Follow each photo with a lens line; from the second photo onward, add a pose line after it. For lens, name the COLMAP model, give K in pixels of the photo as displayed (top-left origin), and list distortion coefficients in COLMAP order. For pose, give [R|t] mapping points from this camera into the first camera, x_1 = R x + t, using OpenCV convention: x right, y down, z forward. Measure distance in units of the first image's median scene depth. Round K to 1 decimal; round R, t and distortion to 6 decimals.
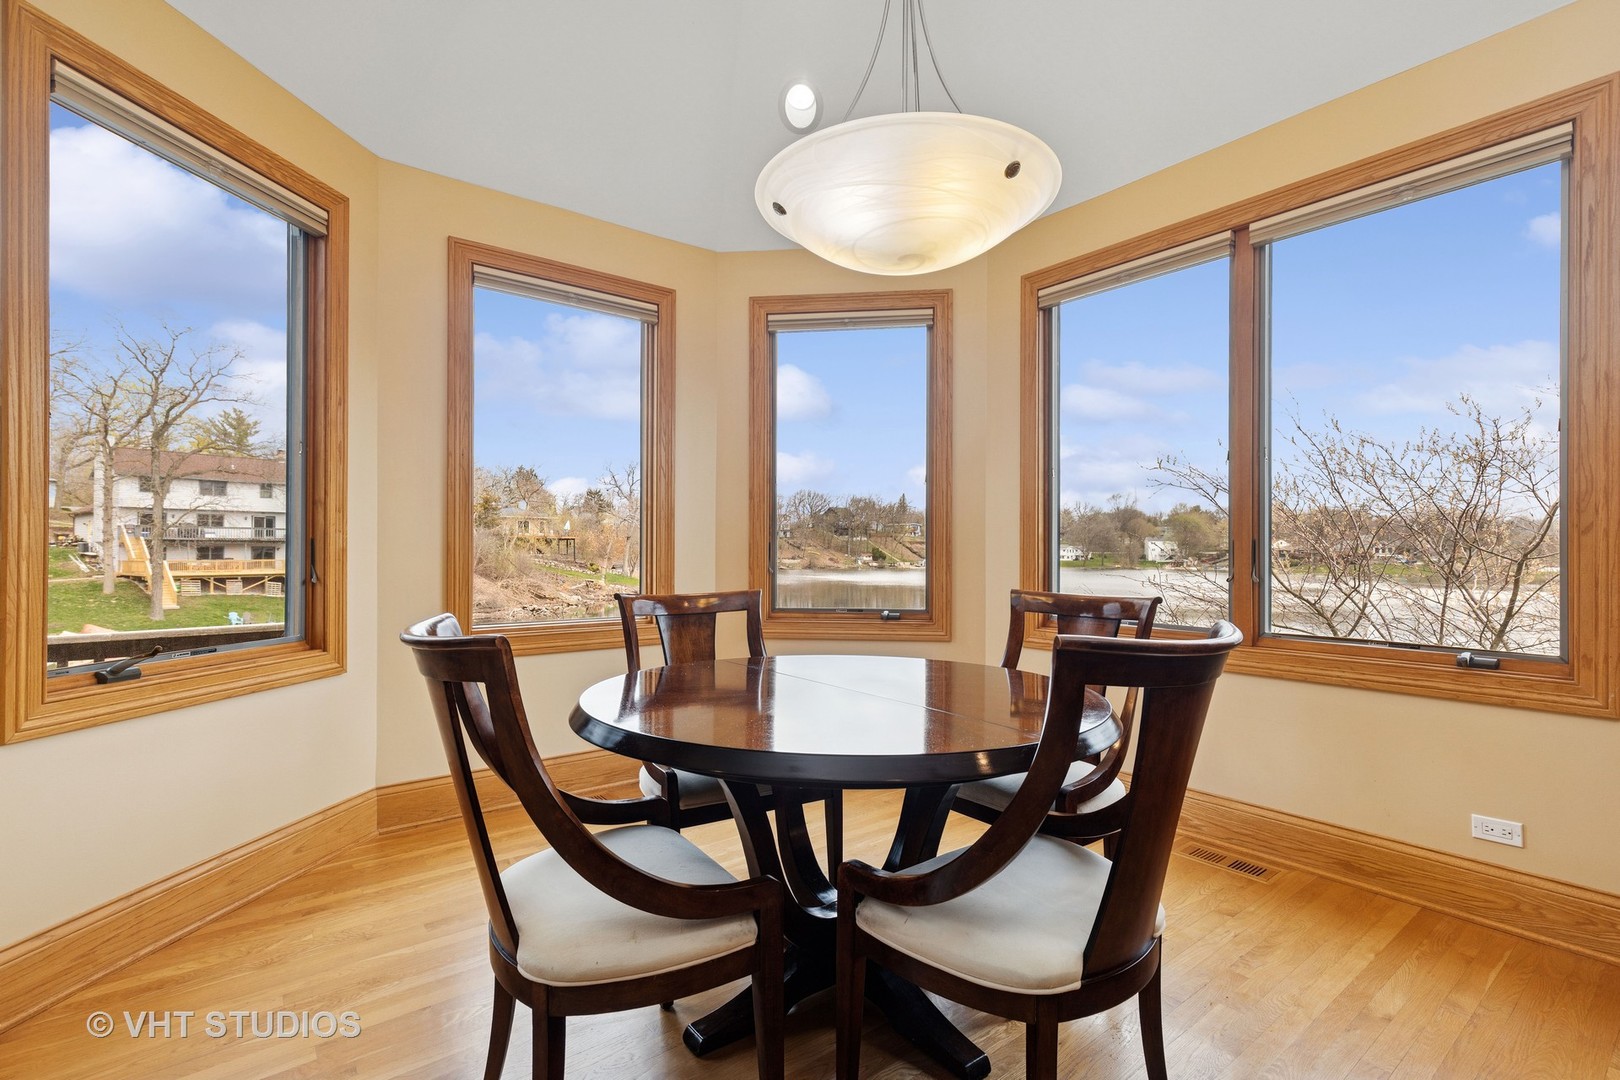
lens RADIAL K [[747.2, 0, 820.1], [0, 747.2, 546.2], [0, 0, 1]] dist [0.001500, -0.001400]
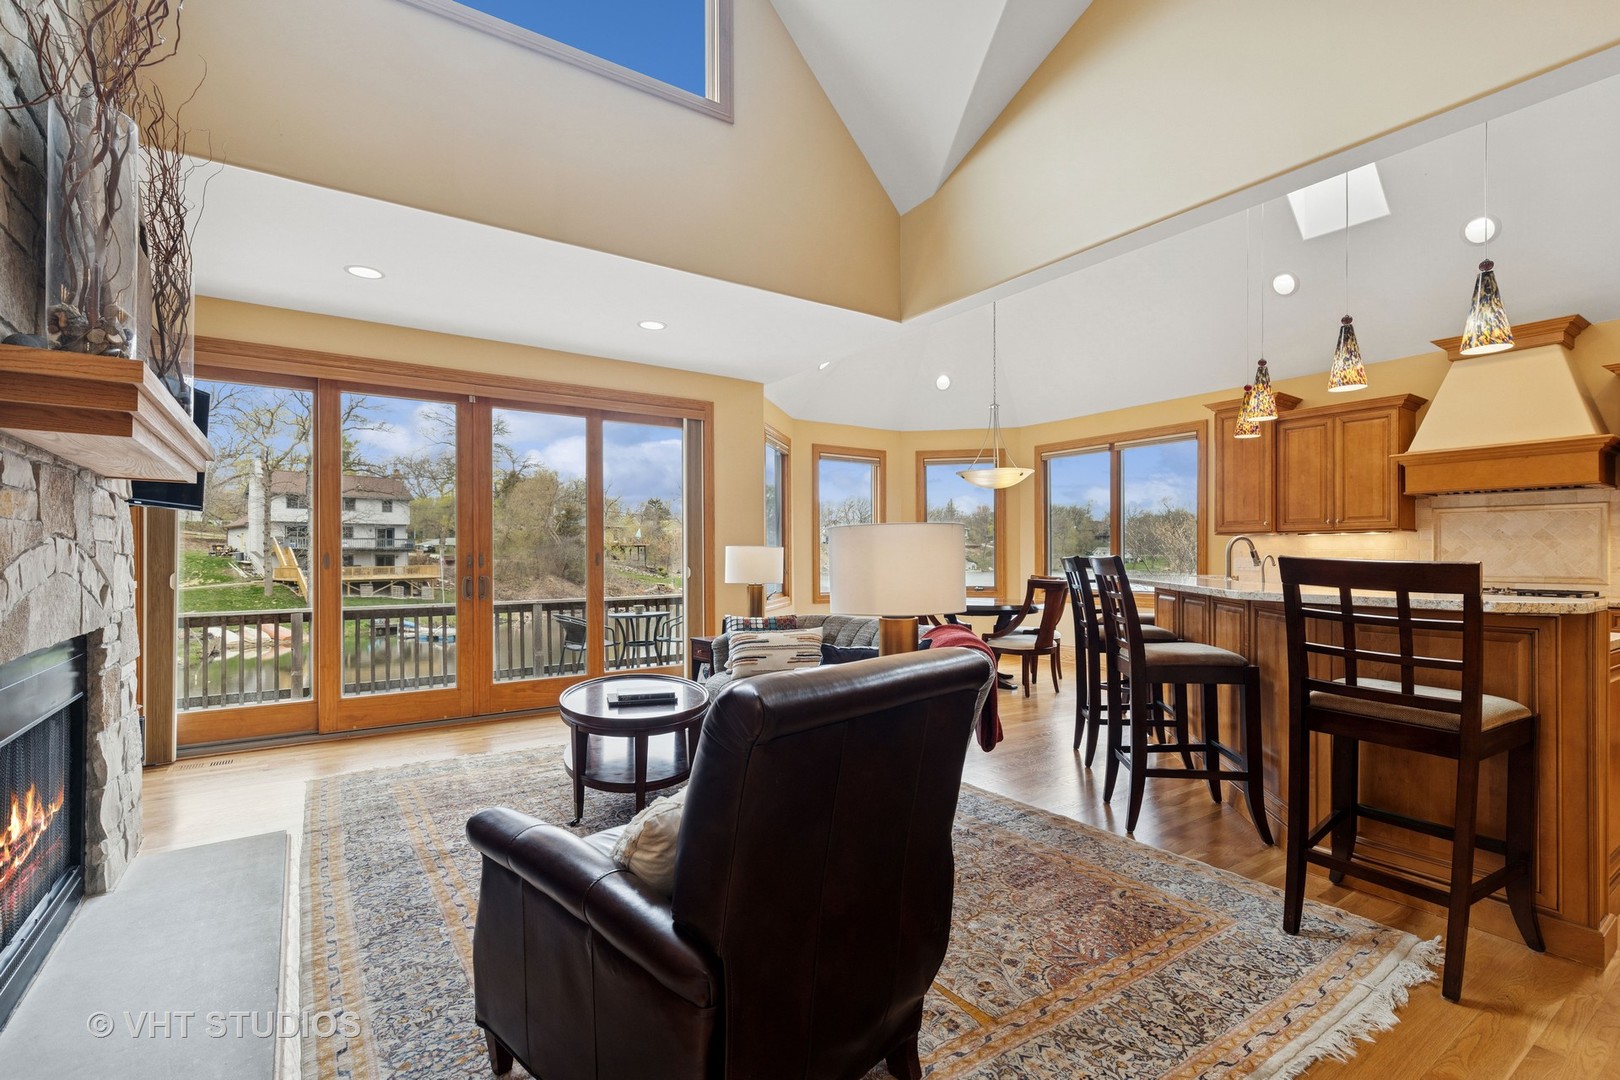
lens RADIAL K [[747.2, 0, 825.8], [0, 747.2, 552.0], [0, 0, 1]] dist [0.001500, -0.001400]
pose [[0.998524, -0.005545, -0.054035, -0.019324], [0.005651, 0.999982, 0.001803, -0.002261], [0.054024, -0.002106, 0.998537, -0.102110]]
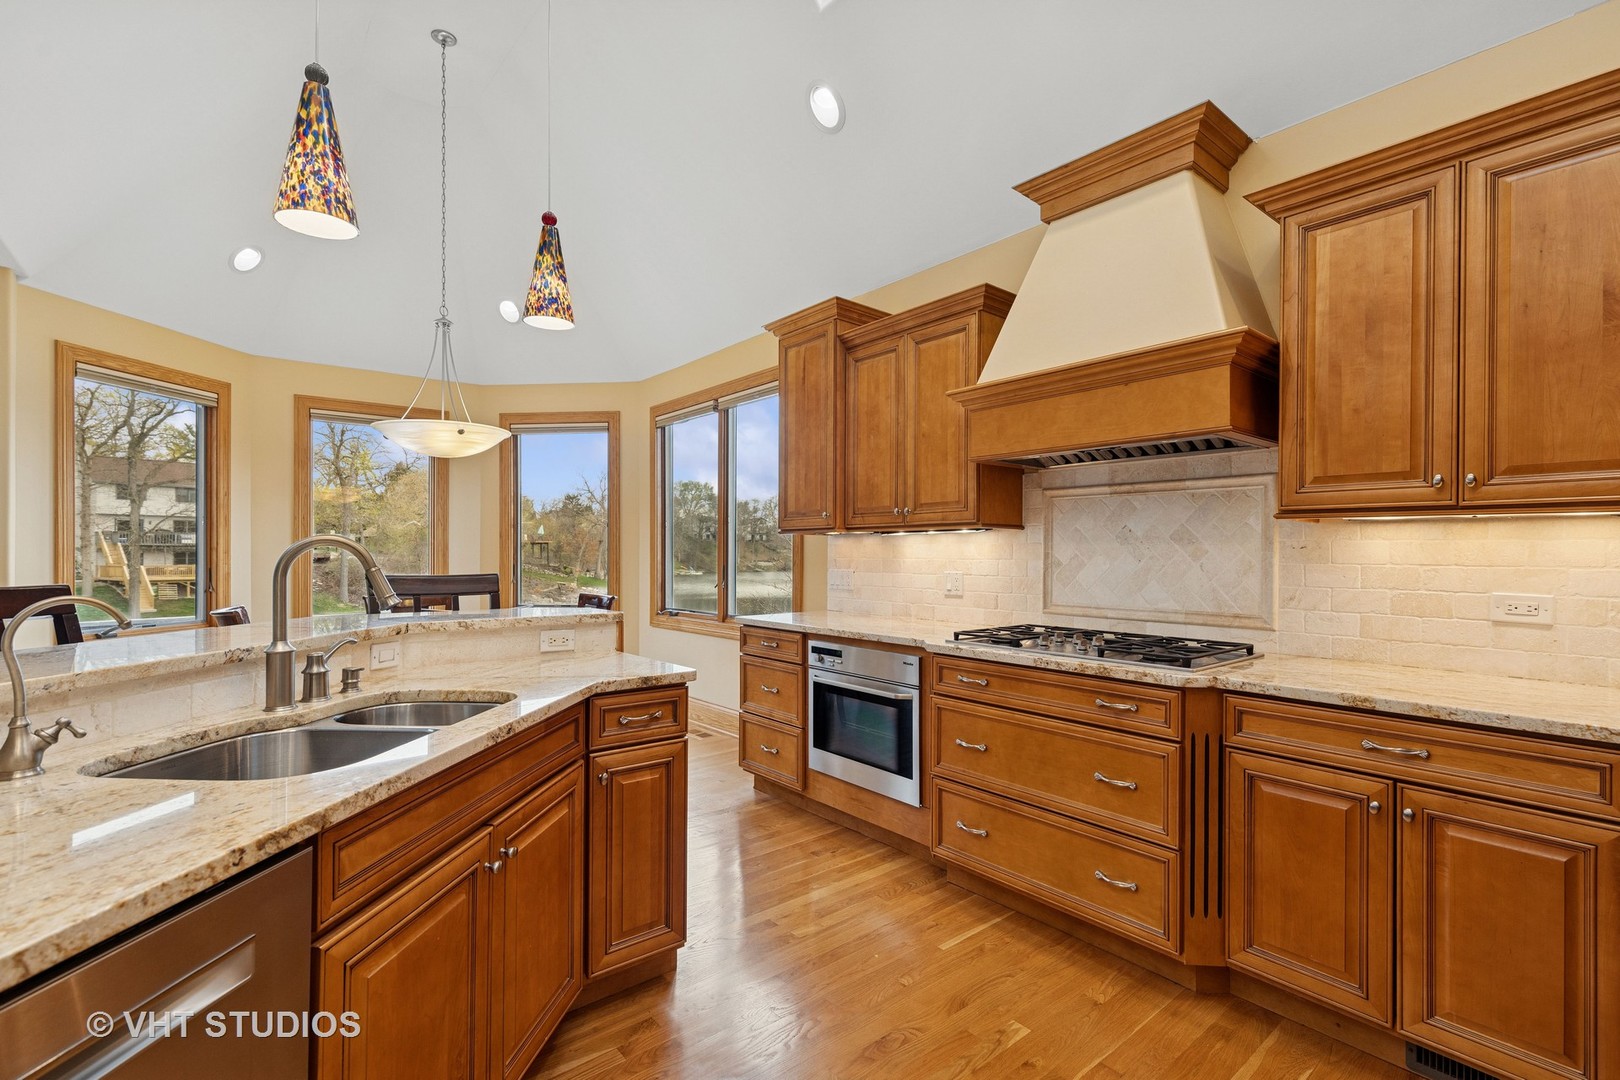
lens RADIAL K [[747.2, 0, 829.6], [0, 747.2, 550.0], [0, 0, 1]] dist [0.001500, -0.001400]
pose [[0.999732, -0.002439, 0.023006, 0.045463], [0.002373, 0.999993, 0.002909, -0.003003], [-0.023013, -0.002854, 0.999731, -0.049911]]
